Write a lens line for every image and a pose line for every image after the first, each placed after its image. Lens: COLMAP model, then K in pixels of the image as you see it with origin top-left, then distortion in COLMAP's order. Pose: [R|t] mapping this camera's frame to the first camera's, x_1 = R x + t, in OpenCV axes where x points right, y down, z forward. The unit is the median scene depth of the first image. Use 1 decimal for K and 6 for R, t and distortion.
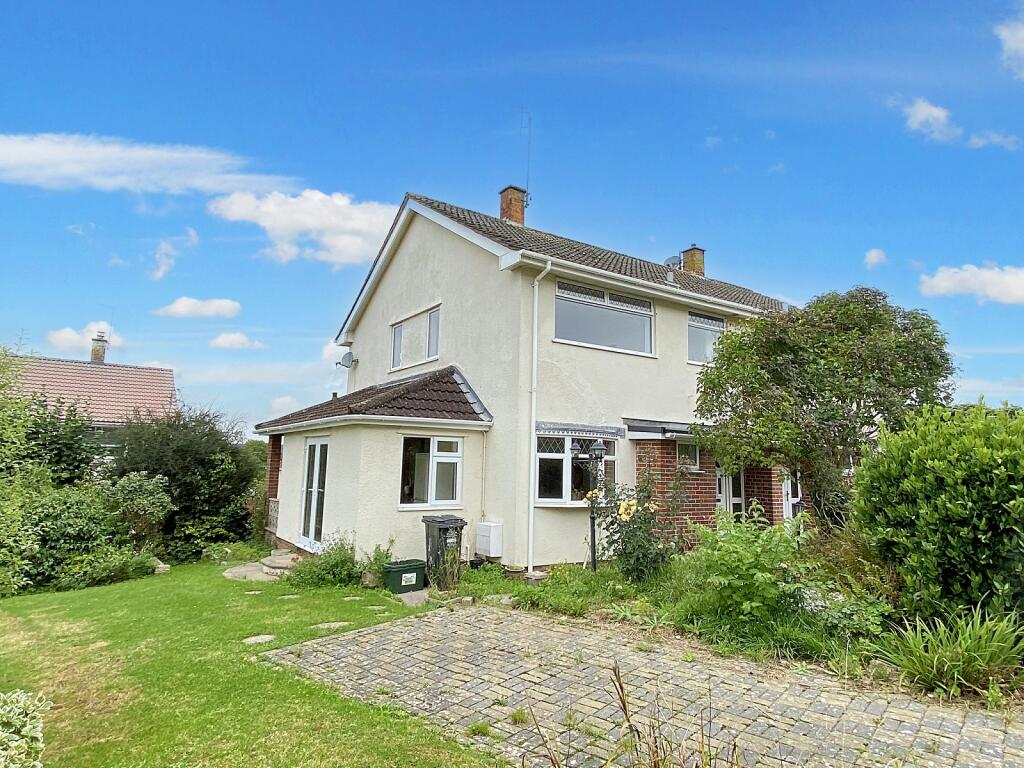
lens RADIAL K [[587.9, 0, 508.0], [0, 587.9, 382.4], [0, 0, 1]] dist [0.081520, -0.073685]
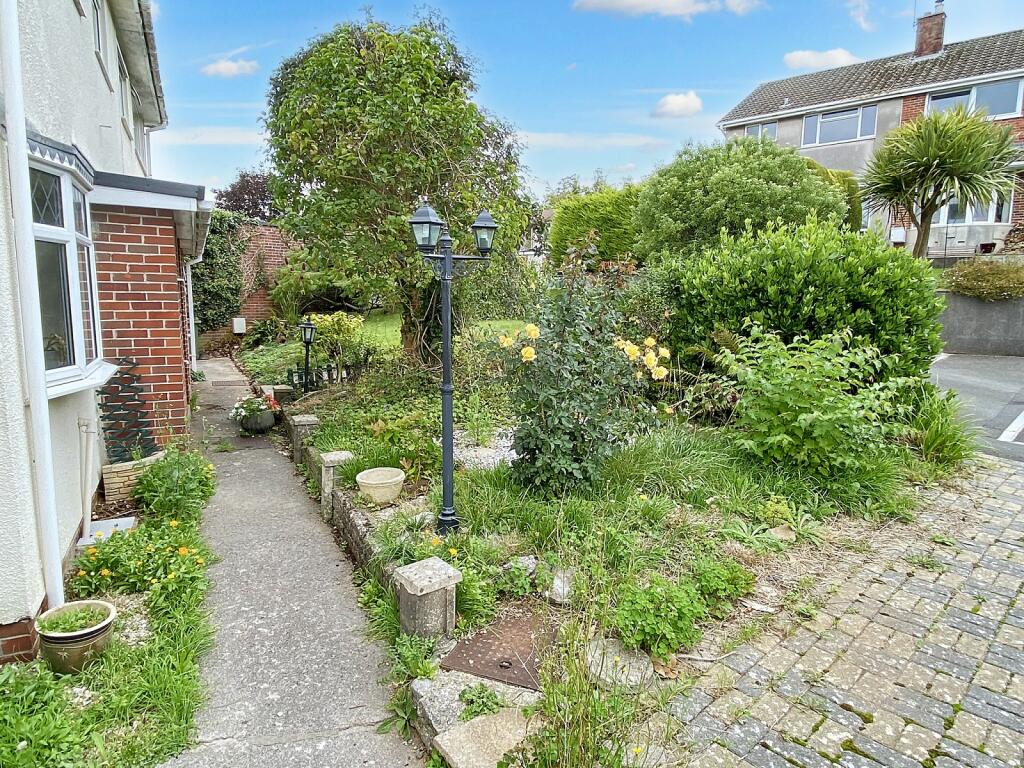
lens RADIAL K [[587.9, 0, 508.0], [0, 587.9, 382.4], [0, 0, 1]] dist [0.081520, -0.073685]
pose [[0.104478, -0.159821, 0.981602, -0.208219], [-0.155314, 0.972271, 0.174833, 0.106695], [-0.982325, -0.170723, 0.076758, 0.704049]]
